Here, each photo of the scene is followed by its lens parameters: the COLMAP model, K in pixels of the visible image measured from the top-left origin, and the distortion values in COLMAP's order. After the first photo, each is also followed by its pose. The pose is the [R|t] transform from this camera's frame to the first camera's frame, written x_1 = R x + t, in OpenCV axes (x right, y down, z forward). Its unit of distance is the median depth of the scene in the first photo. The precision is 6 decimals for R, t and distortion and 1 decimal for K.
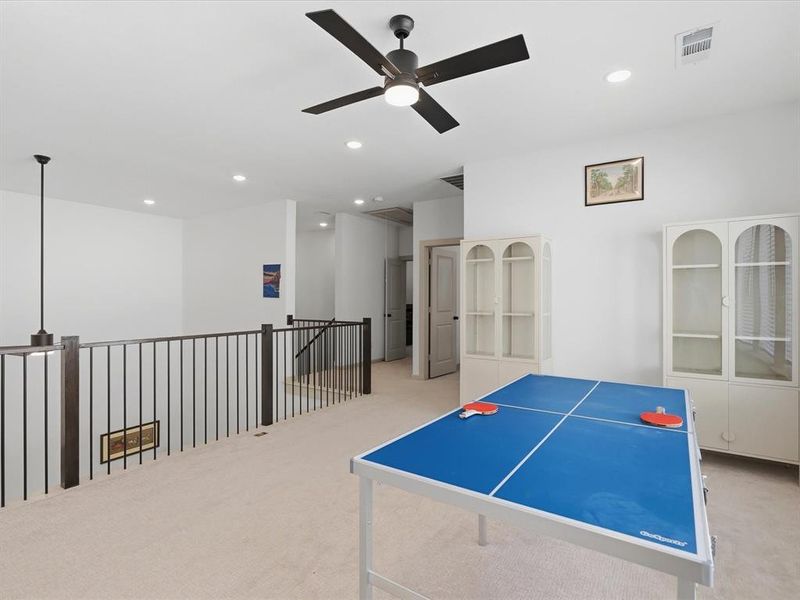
lens RADIAL K [[408.8, 0, 404.7], [0, 408.8, 299.5], [0, 0, 1]] dist [-0.003814, 0.000121]
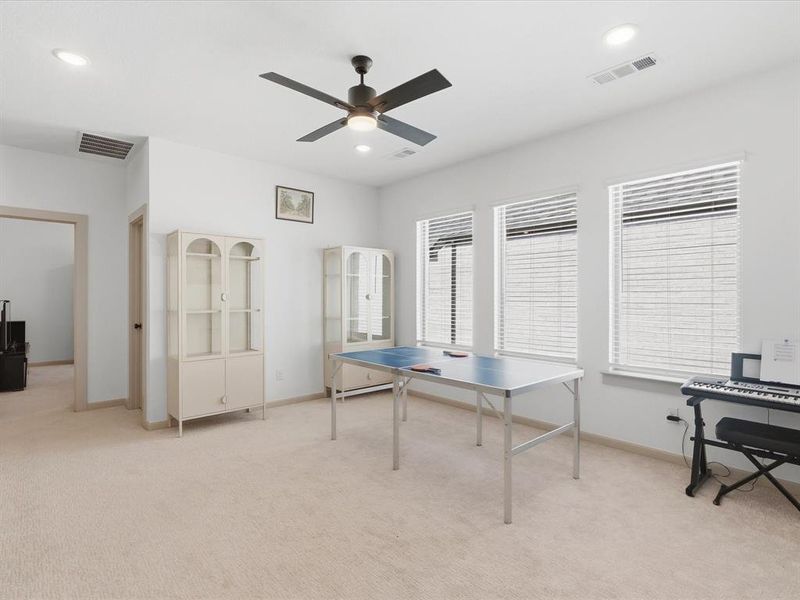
lens RADIAL K [[408.8, 0, 404.7], [0, 408.8, 299.5], [0, 0, 1]] dist [-0.003814, 0.000121]
pose [[0.250227, -0.012781, 0.968103, -0.649493], [0.002235, 0.999918, 0.012623, -0.004719], [-0.968184, -0.000995, 0.250236, 0.339732]]
